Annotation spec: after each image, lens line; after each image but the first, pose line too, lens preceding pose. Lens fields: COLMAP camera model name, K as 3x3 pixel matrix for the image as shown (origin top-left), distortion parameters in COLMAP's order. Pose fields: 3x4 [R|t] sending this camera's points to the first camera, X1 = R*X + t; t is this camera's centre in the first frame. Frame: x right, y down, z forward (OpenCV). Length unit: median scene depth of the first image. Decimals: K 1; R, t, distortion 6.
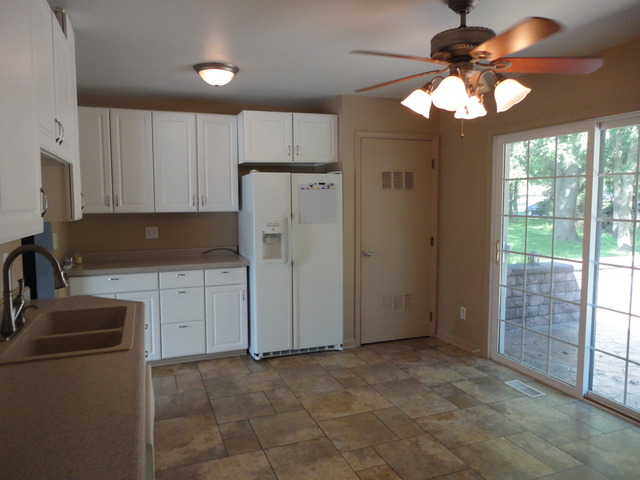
lens RADIAL K [[469.7, 0, 324.0], [0, 469.7, 232.7], [0, 0, 1]] dist [0.011616, -0.001764]
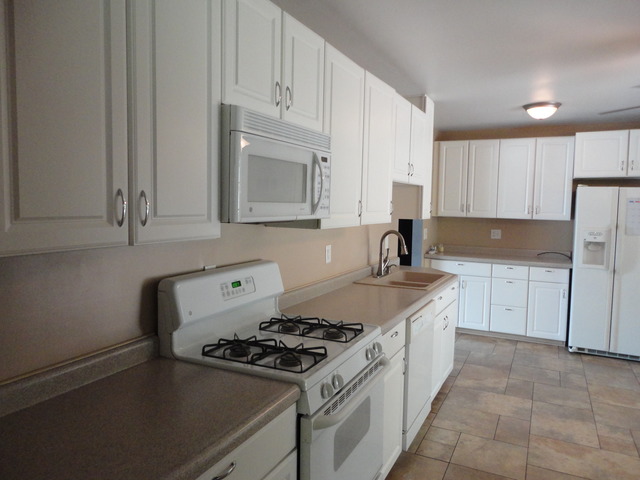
lens RADIAL K [[469.7, 0, 319.9], [0, 469.7, 238.7], [0, 0, 1]] dist [0.011616, -0.001764]
pose [[0.679453, 0.077489, -0.729615, 0.262854], [-0.079127, 0.996347, 0.032131, 0.010417], [0.729439, 0.035901, 0.683103, -0.234435]]
